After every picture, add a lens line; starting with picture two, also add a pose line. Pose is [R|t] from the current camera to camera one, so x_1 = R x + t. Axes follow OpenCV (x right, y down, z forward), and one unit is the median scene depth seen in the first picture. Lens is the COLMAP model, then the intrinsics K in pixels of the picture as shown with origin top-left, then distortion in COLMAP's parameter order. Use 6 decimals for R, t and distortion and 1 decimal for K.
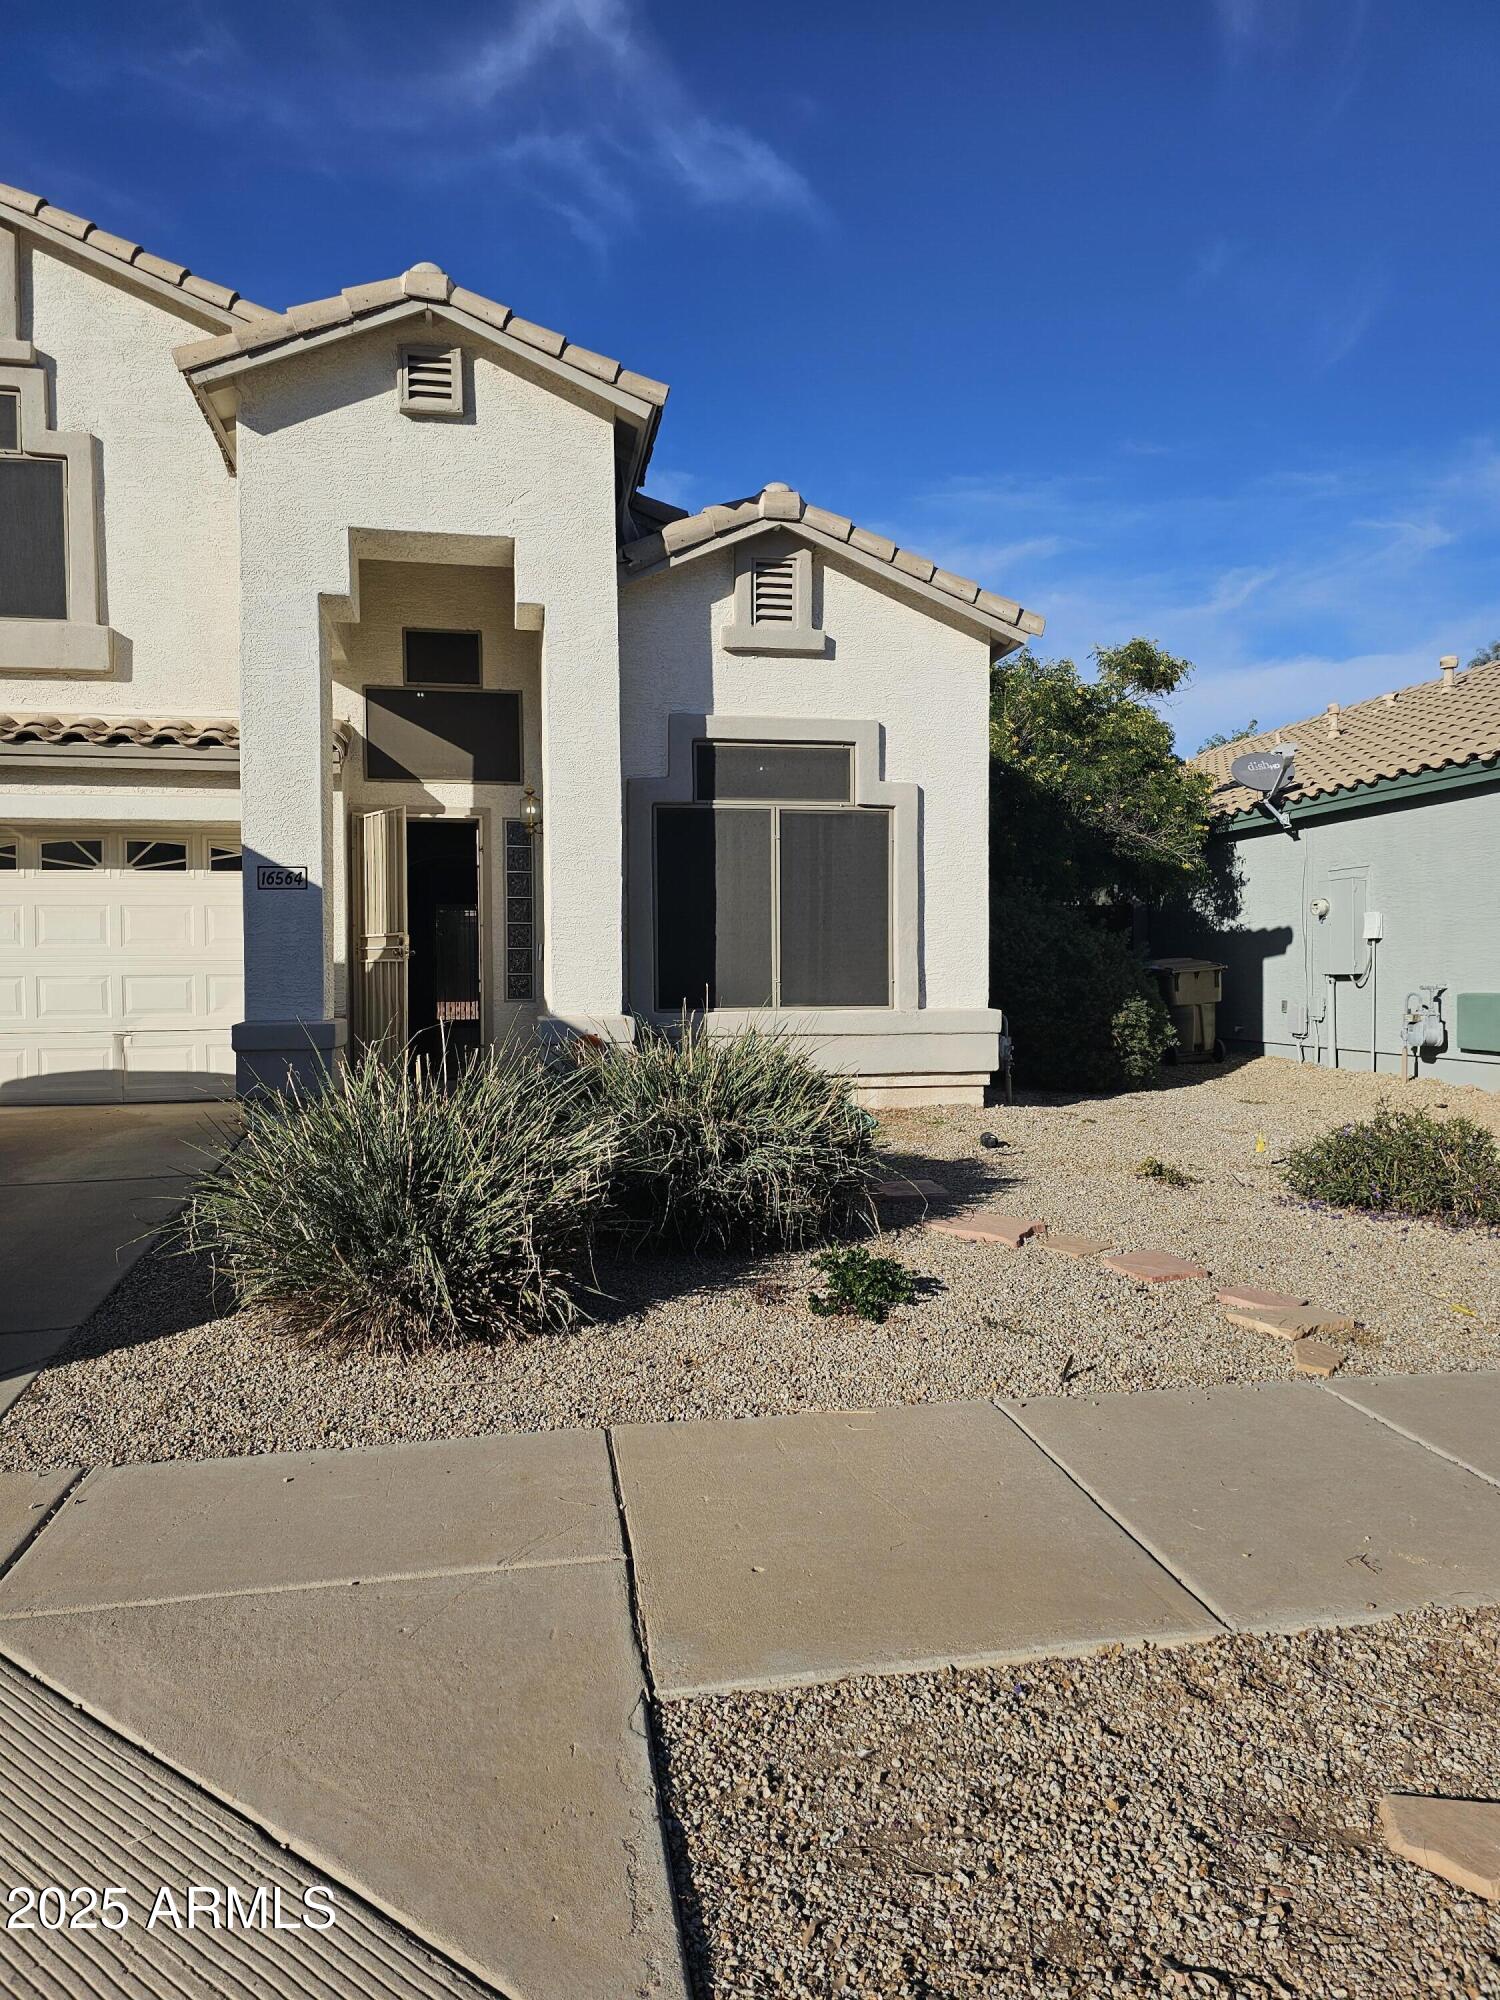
lens RADIAL K [[1357.1, 0, 754.2], [0, 1357.1, 999.3], [0, 0, 1]] dist [0.062451, -0.015822]
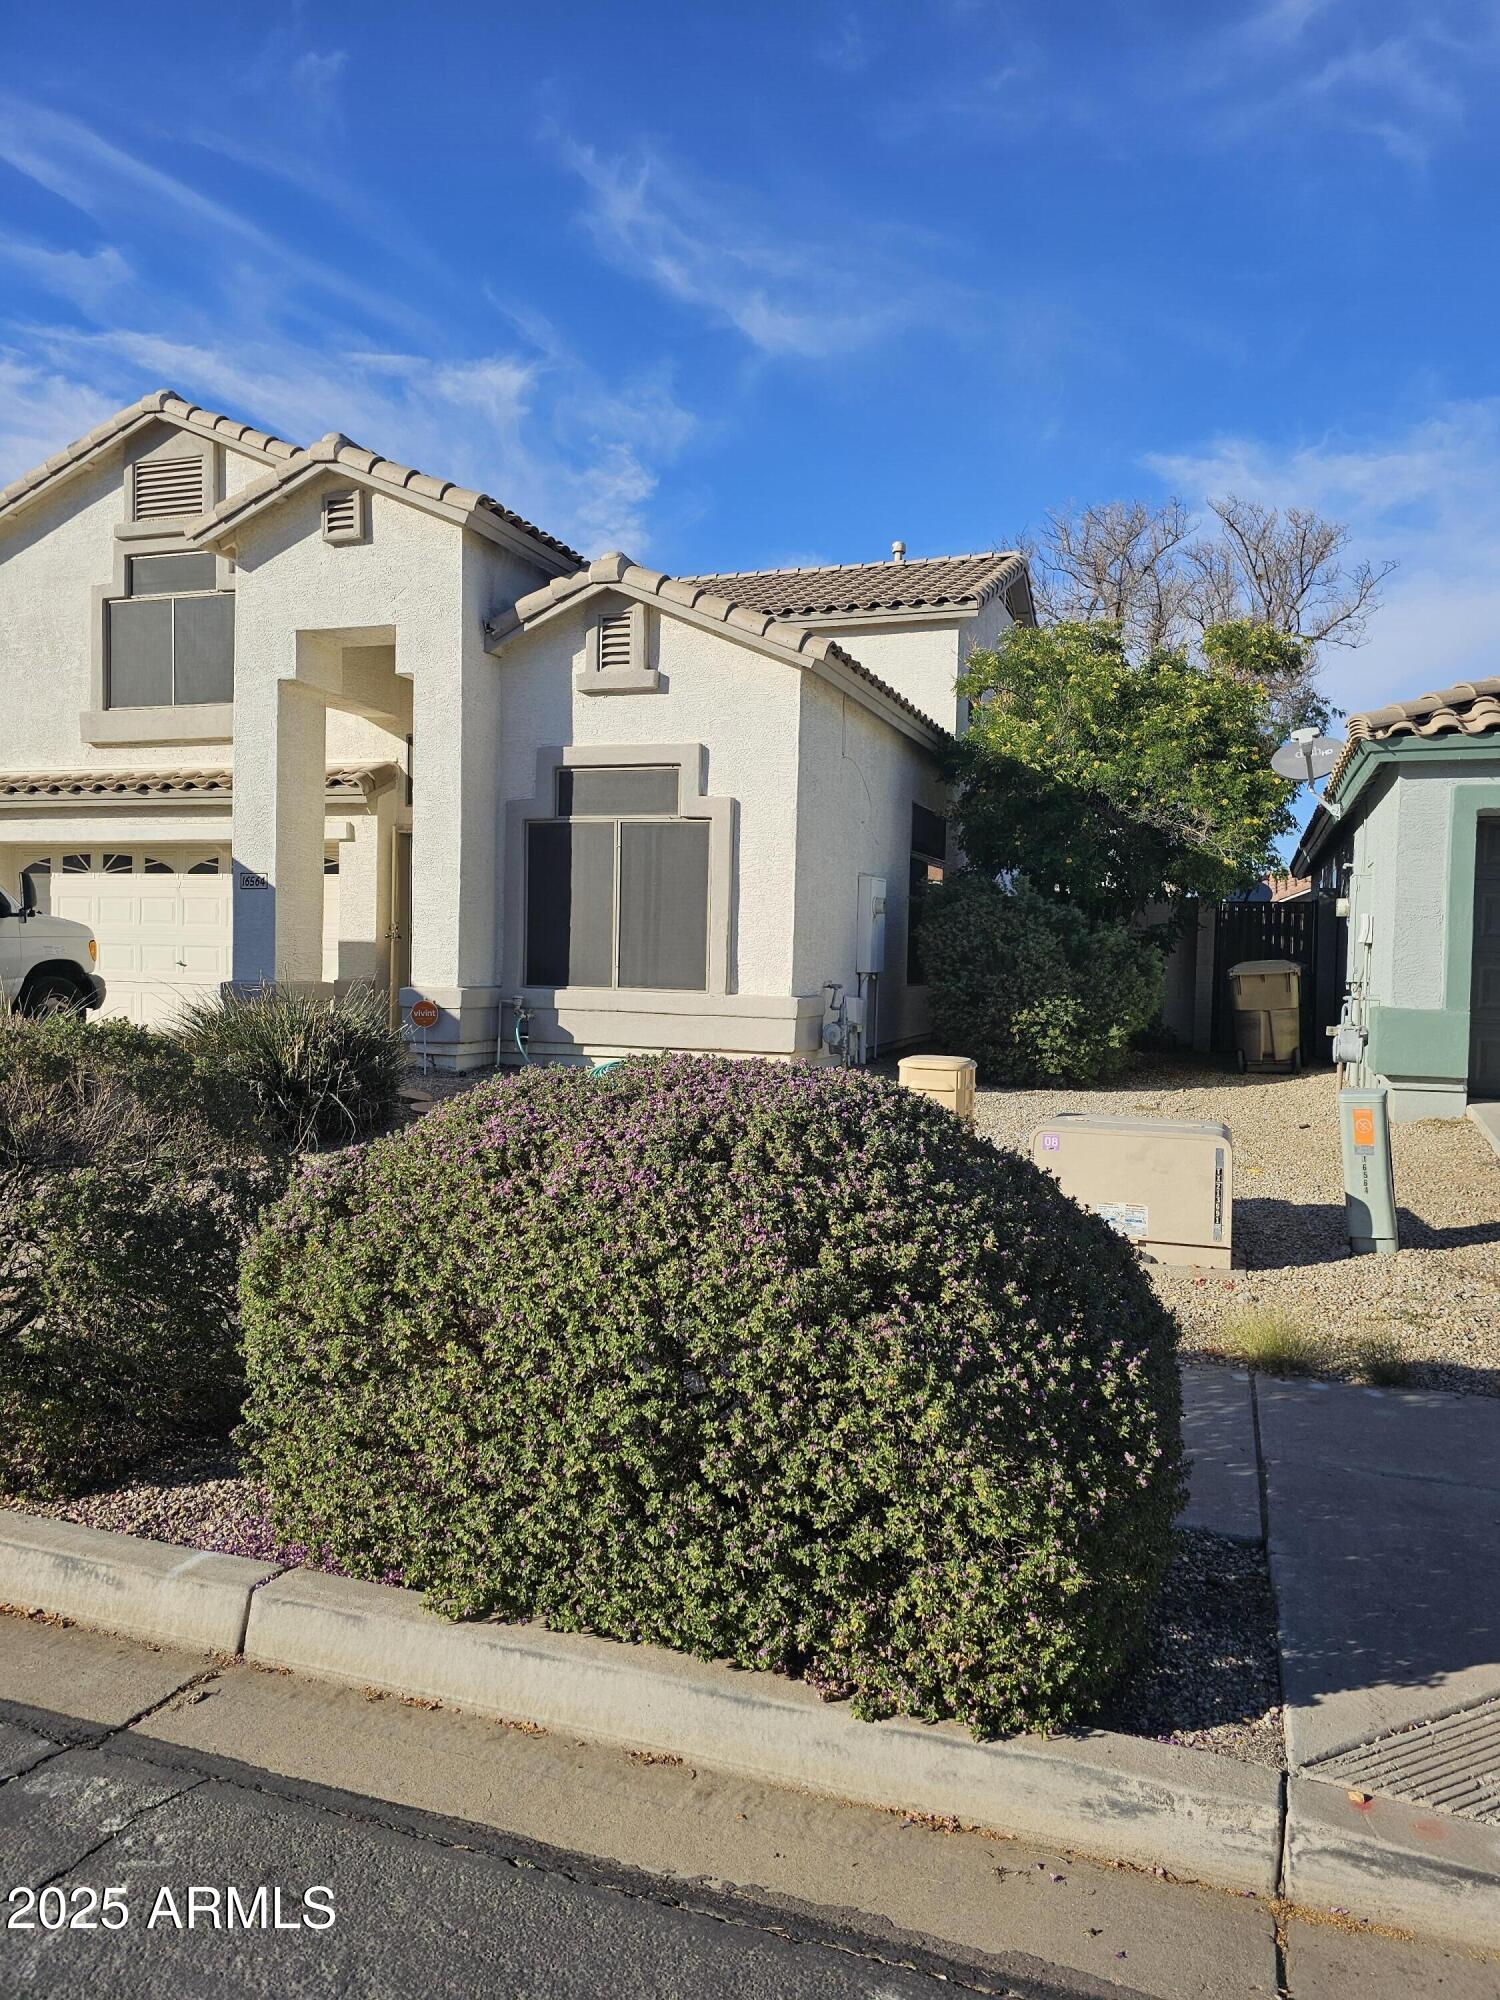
lens RADIAL K [[1357.1, 0, 757.4], [0, 1357.1, 1002.1], [0, 0, 1]] dist [0.062451, -0.015822]
pose [[0.864913, 0.044339, -0.499960, 0.736927], [-0.039592, 0.999014, 0.020106, -0.010425], [0.500358, 0.002405, 0.865815, 0.023183]]
